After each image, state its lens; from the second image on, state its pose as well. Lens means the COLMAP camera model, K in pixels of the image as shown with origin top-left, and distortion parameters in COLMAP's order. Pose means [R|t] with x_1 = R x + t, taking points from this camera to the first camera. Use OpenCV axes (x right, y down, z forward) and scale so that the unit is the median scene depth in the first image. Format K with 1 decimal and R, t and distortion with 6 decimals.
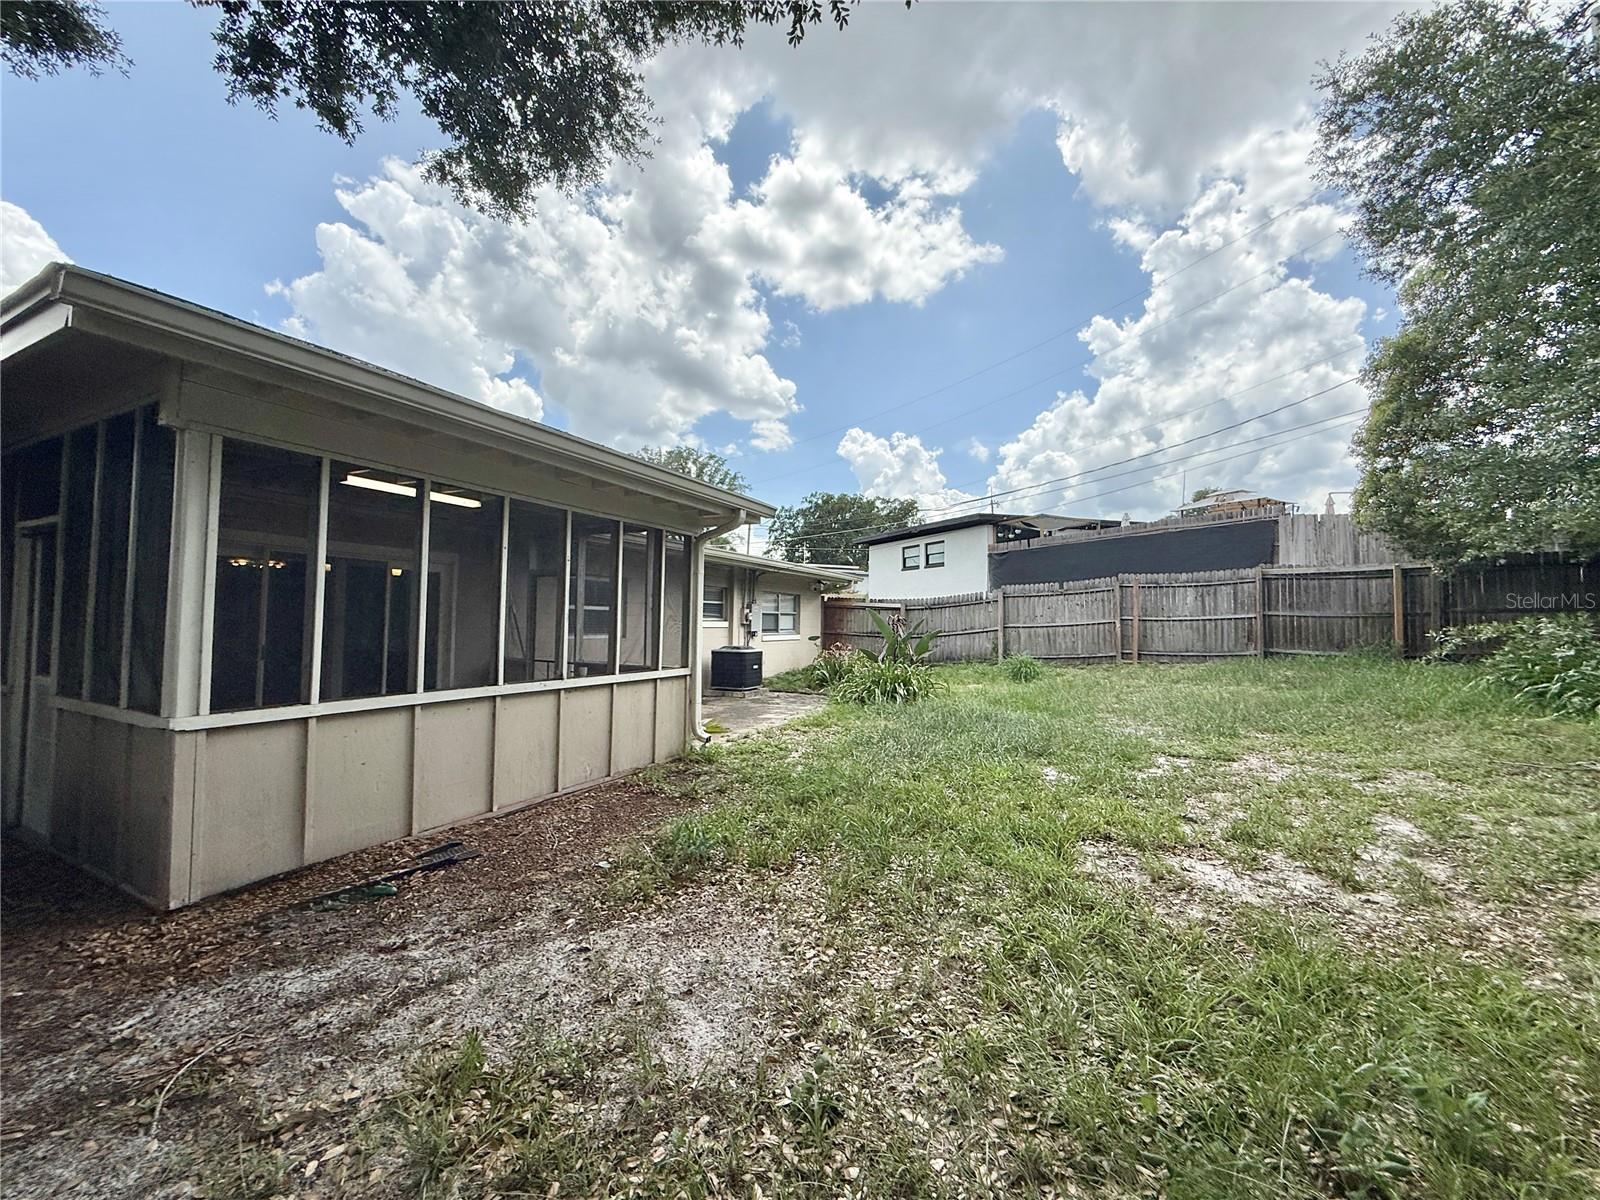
lens RADIAL K [[636.0, 0, 797.0], [0, 636.0, 598.6], [0, 0, 1]] dist [-0.000183, 0.000112]
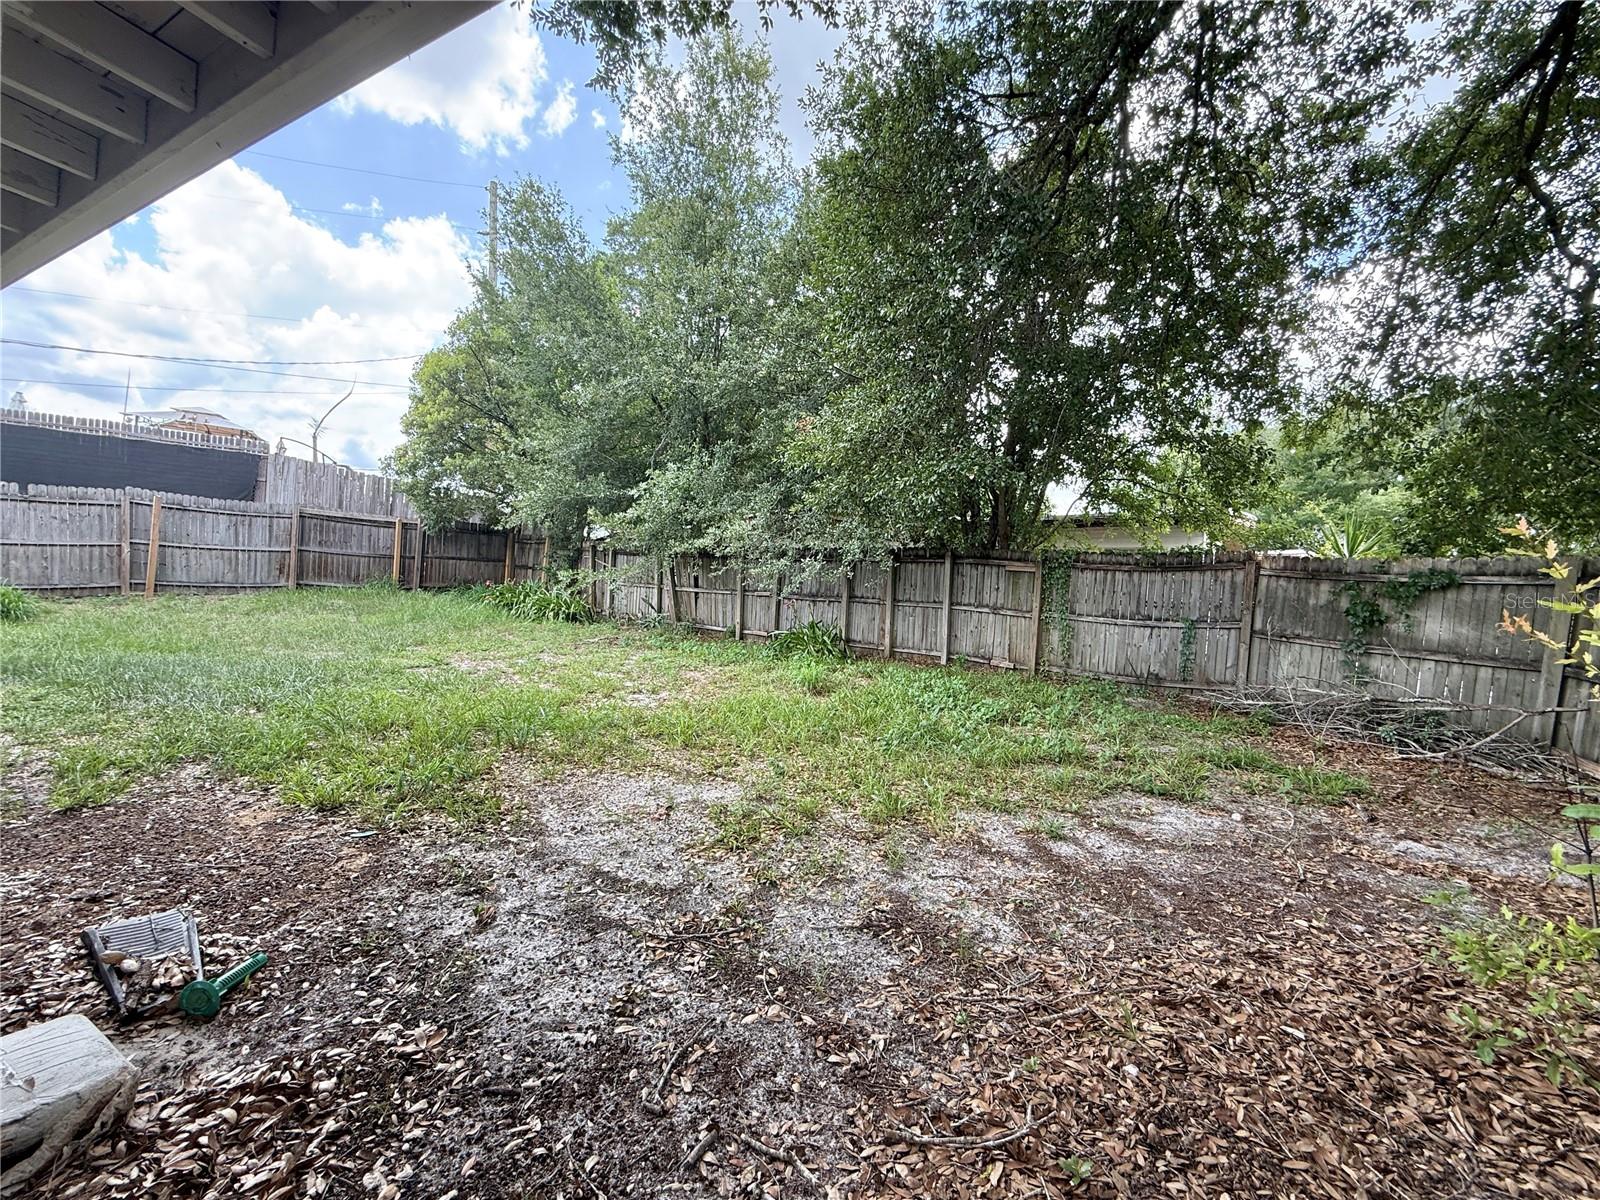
lens RADIAL K [[636.0, 0, 796.9], [0, 636.0, 605.5], [0, 0, 1]] dist [-0.000183, 0.000112]
pose [[0.014364, -0.025071, 0.999582, -0.336520], [-0.090168, 0.995580, 0.026266, 0.015855], [-0.995823, -0.090507, 0.012039, 0.139384]]
